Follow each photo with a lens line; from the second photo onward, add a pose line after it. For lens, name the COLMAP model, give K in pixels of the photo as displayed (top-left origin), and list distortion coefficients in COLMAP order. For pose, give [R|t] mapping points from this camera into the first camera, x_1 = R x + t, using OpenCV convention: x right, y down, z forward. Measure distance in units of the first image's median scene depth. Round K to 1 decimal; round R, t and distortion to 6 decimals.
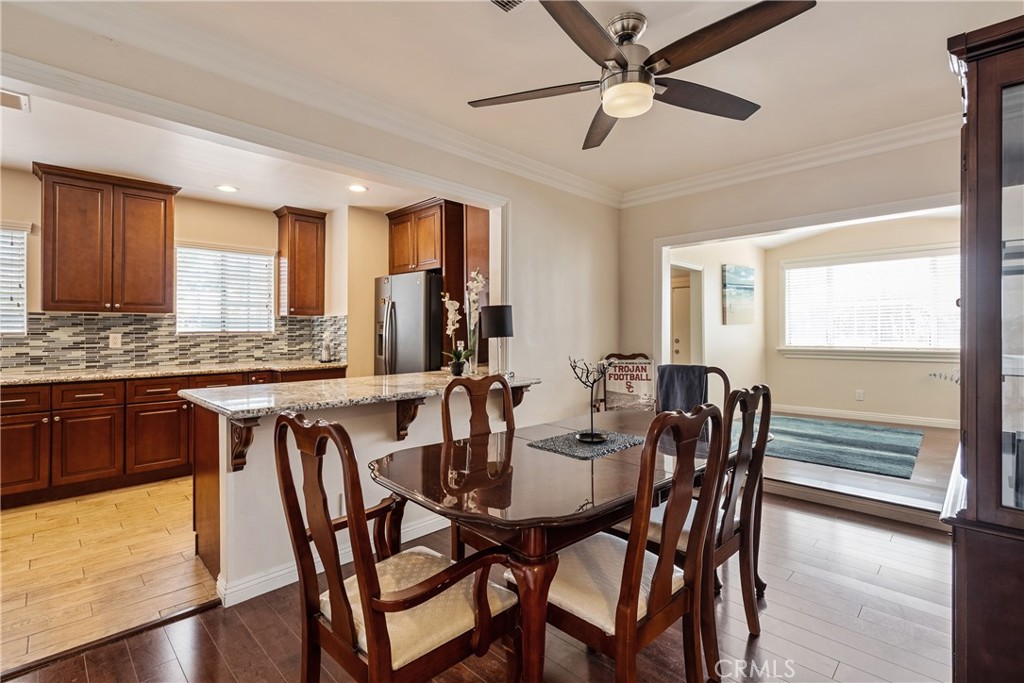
lens RADIAL K [[477.5, 0, 508.2], [0, 477.5, 329.5], [0, 0, 1]] dist [-0.000829, 0.000168]
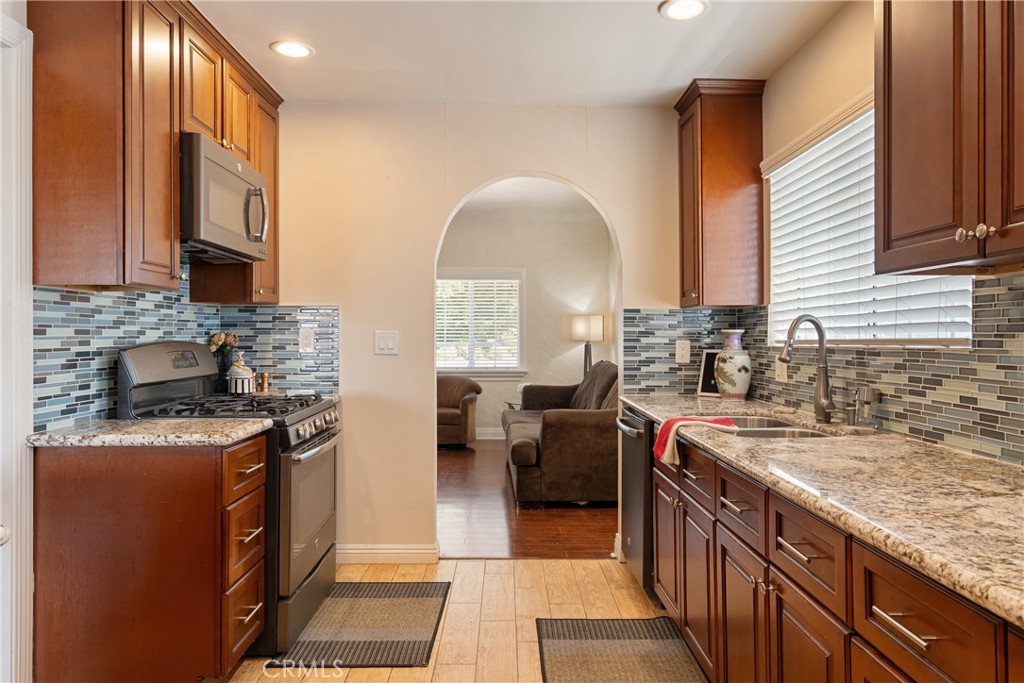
lens RADIAL K [[706.7, 0, 513.9], [0, 706.7, 333.3], [0, 0, 1]] dist [0.003723, 0.003304]
pose [[-0.694149, 0.000700, -0.719831, -0.363017], [0.005913, 0.999971, -0.004730, 0.002317], [0.719807, -0.007540, -0.694133, 0.999424]]
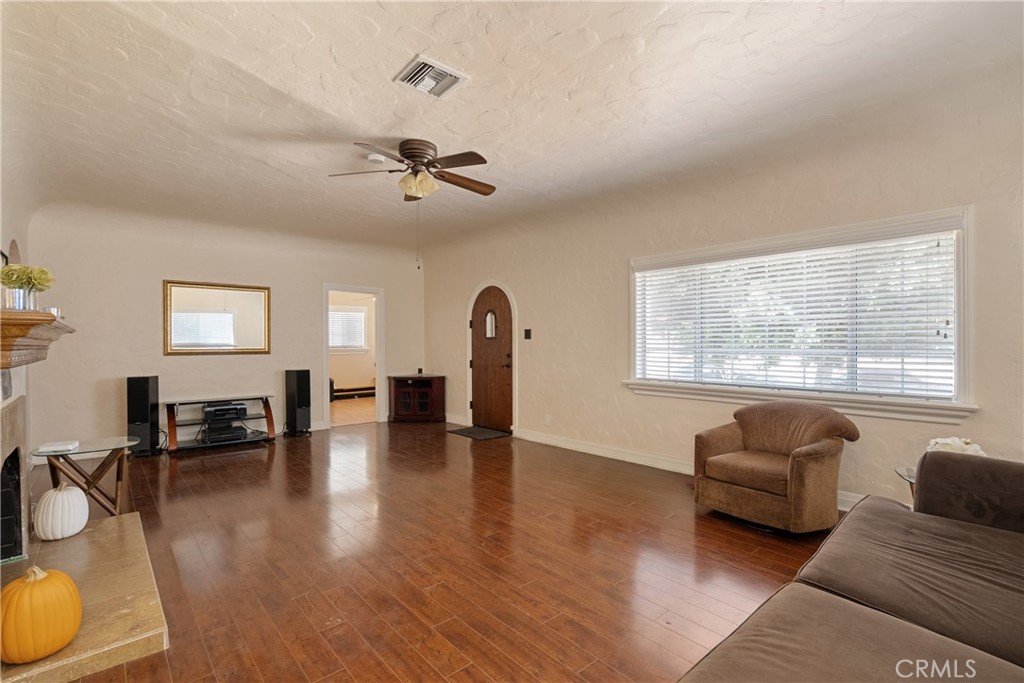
lens RADIAL K [[471.2, 0, 514.4], [0, 471.2, 344.2], [0, 0, 1]] dist [-0.002440, -0.000364]
pose [[-0.998241, 0.005419, 0.059030, -1.252702], [0.005192, 0.999978, -0.004014, 0.008445], [-0.059051, -0.003700, -0.998248, 0.314174]]
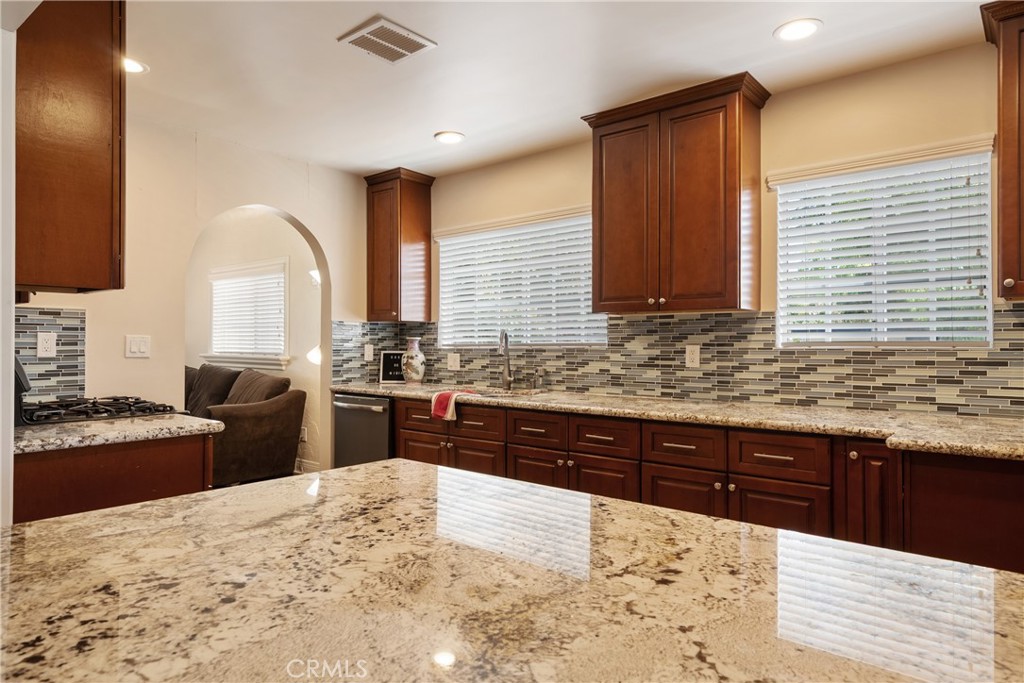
lens RADIAL K [[624.2, 0, 511.3], [0, 624.2, 338.7], [0, 0, 1]] dist [0.002989, 0.000777]
pose [[0.087675, -0.004908, -0.996137, -0.014847], [0.001716, 0.999987, -0.004776, 0.003604], [0.996148, -0.001290, 0.087682, 0.676301]]
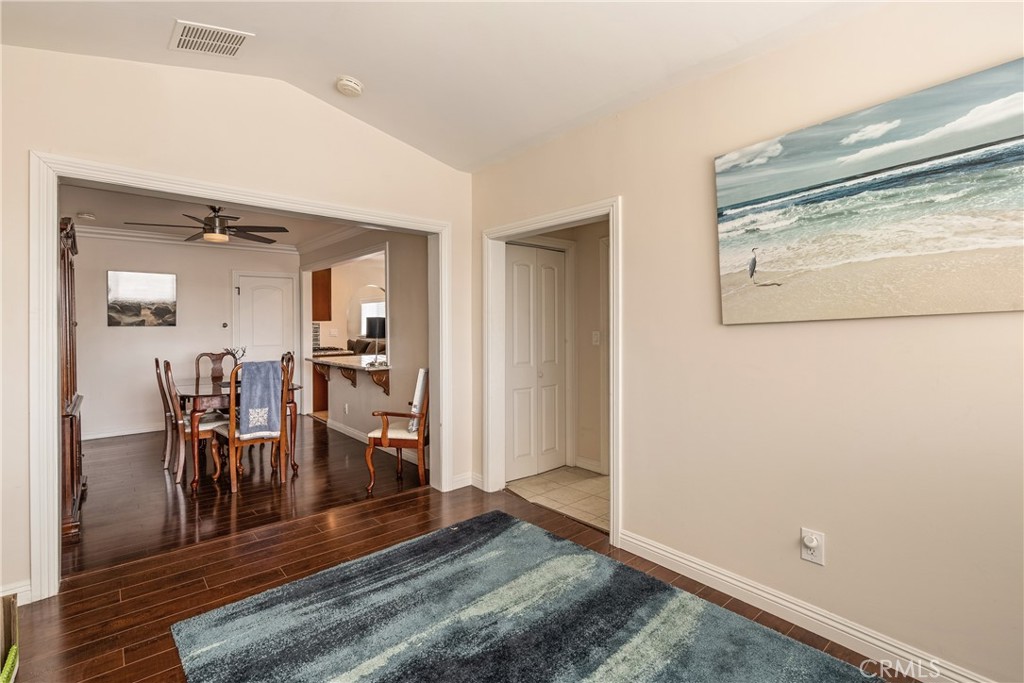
lens RADIAL K [[462.6, 0, 515.4], [0, 462.6, 325.6], [0, 0, 1]] dist [0.001380, 0.000153]
pose [[-0.066558, 0.002680, -0.997779, 1.129229], [0.010485, 0.999943, 0.001987, -0.018791], [0.997727, -0.010329, -0.066582, 1.205345]]
